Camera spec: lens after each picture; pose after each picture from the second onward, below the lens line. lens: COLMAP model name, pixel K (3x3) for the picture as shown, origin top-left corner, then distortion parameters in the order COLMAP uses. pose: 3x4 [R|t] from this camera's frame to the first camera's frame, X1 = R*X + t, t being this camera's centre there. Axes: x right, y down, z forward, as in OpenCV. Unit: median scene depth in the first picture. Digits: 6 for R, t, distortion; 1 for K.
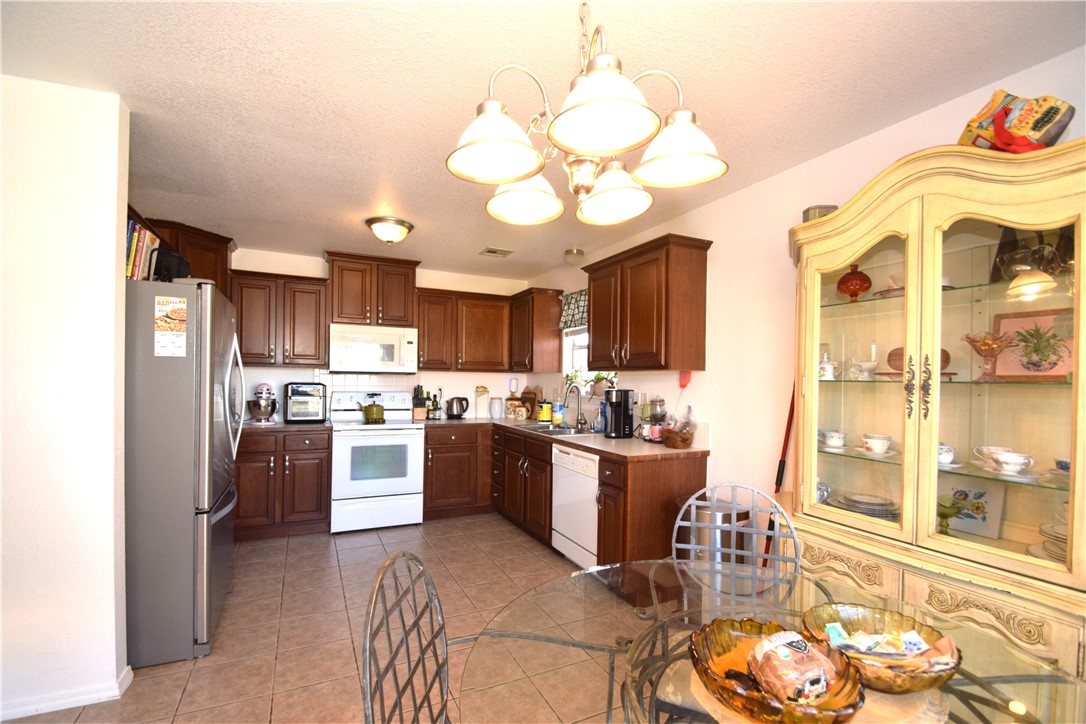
lens RADIAL K [[479.9, 0, 540.3], [0, 479.9, 382.1], [0, 0, 1]] dist [0.009843, -0.015776]
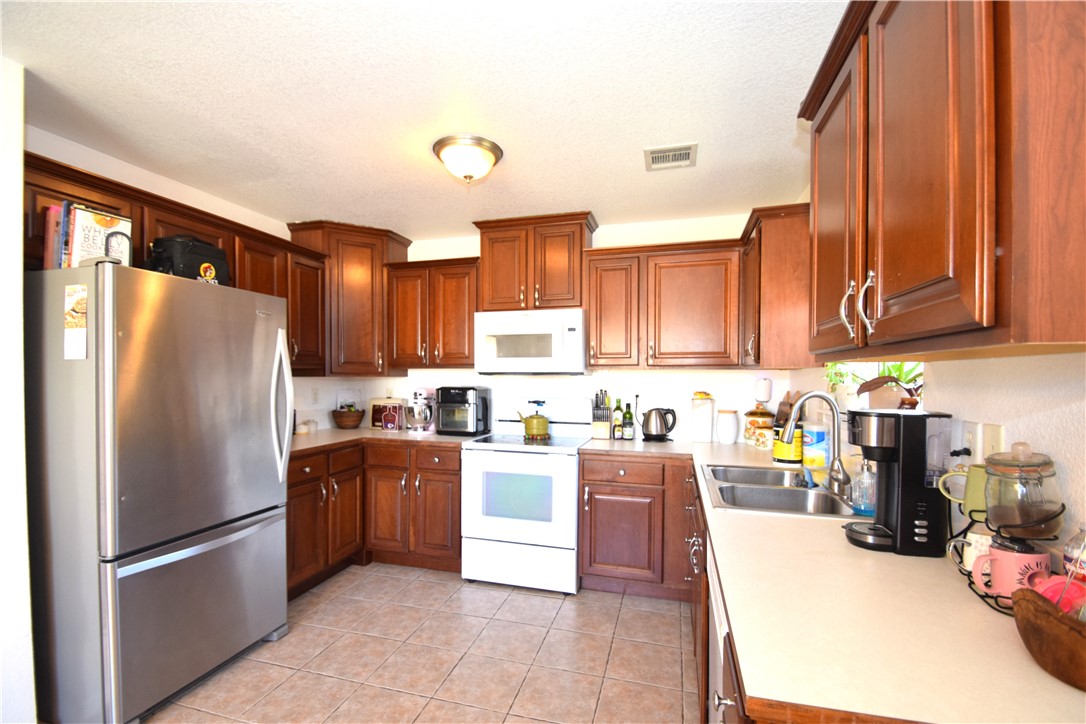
lens RADIAL K [[479.9, 0, 540.3], [0, 479.9, 382.1], [0, 0, 1]] dist [0.009843, -0.015776]
pose [[0.745387, -0.002919, -0.666626, 0.168646], [0.004706, 0.999989, 0.000883, -0.006347], [0.666616, -0.003796, 0.745392, 0.464220]]
